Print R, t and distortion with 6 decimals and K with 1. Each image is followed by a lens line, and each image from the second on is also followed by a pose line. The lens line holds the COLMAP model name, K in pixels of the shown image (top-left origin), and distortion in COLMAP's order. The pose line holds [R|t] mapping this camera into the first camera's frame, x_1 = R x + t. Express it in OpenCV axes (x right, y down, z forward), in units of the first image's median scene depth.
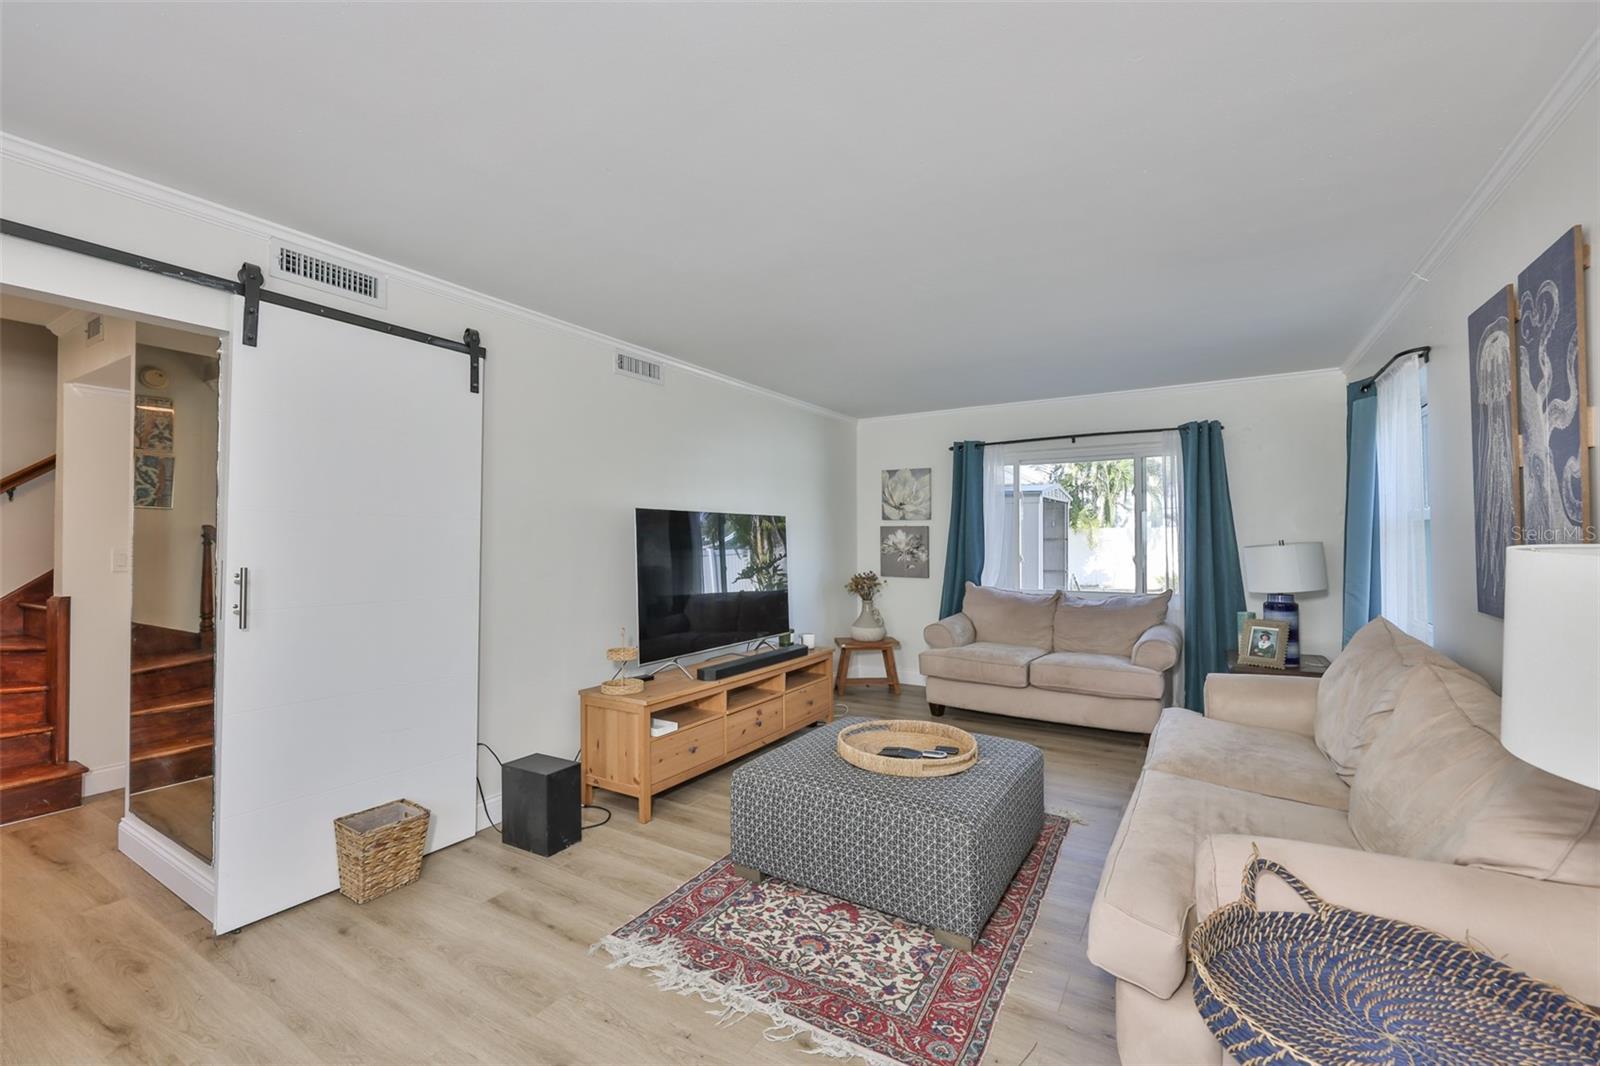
lens RADIAL K [[680.8, 0, 798.7], [0, 680.8, 536.8], [0, 0, 1]] dist [-0.002507, -0.000004]
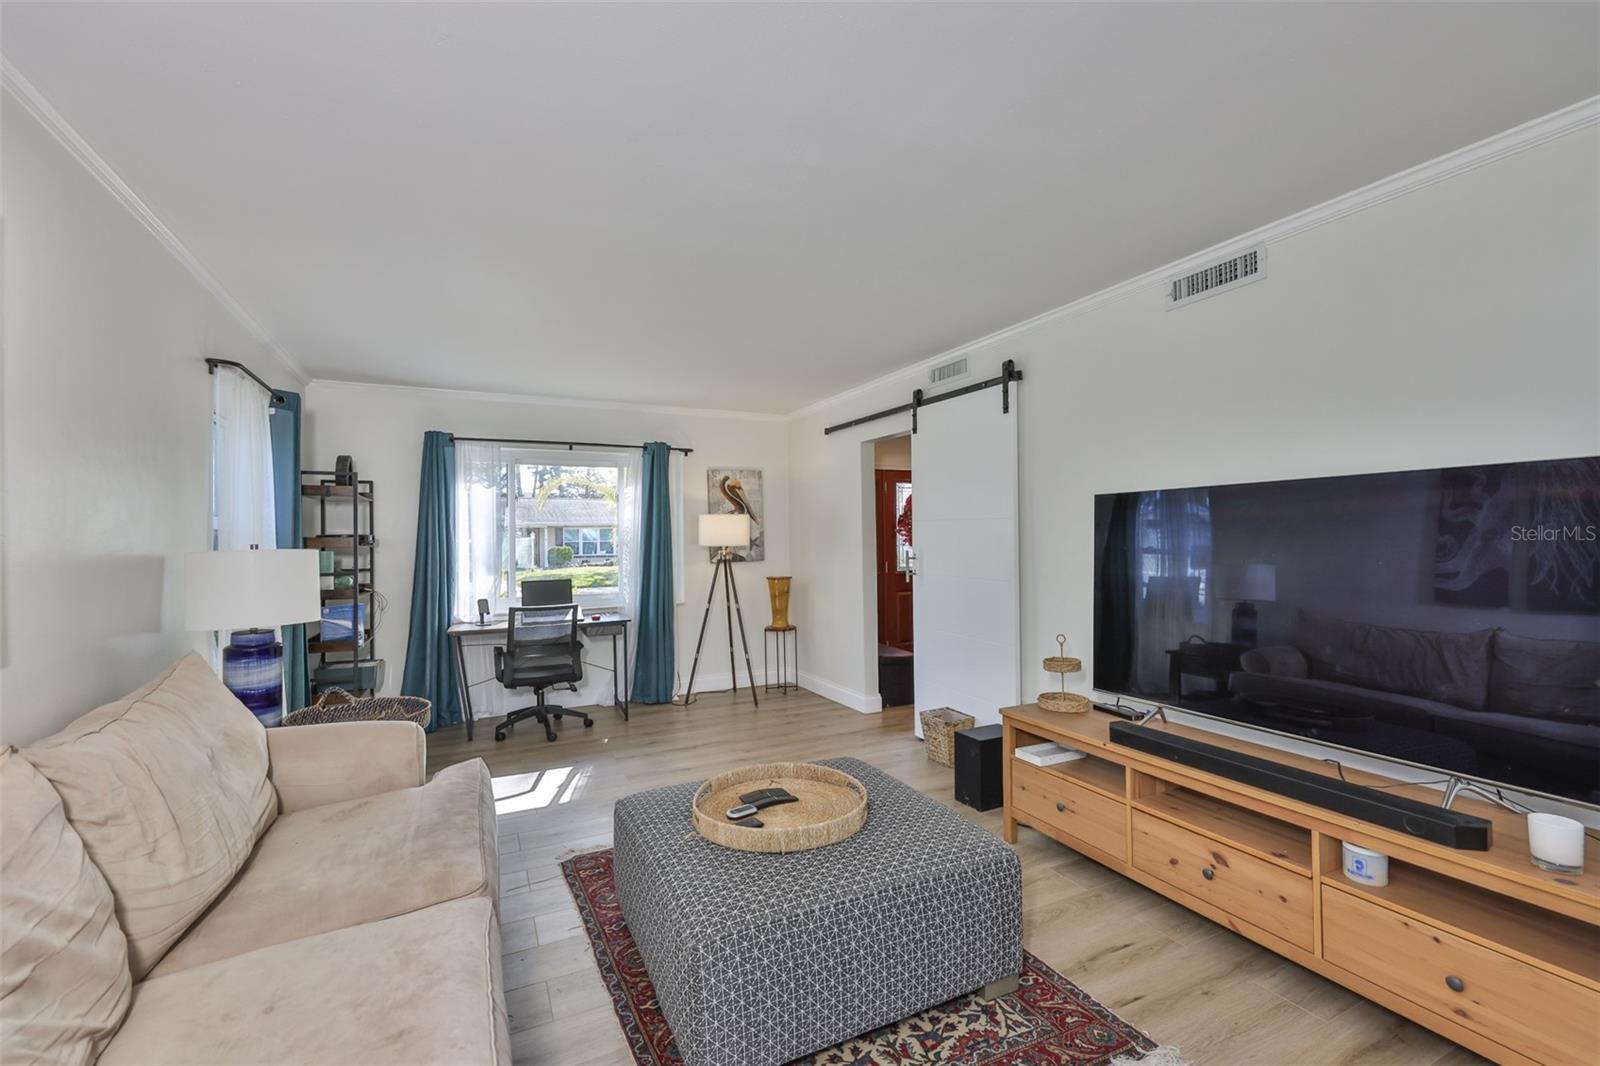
lens RADIAL K [[681.2, 0, 786.0], [0, 681.2, 529.3], [0, 0, 1]] dist [-0.001918, -0.000010]
pose [[-0.551089, 0.000397, -0.834447, 0.923534], [0.021449, 0.999676, -0.013690, 0.003536], [0.834171, -0.025442, -0.550919, 1.650092]]
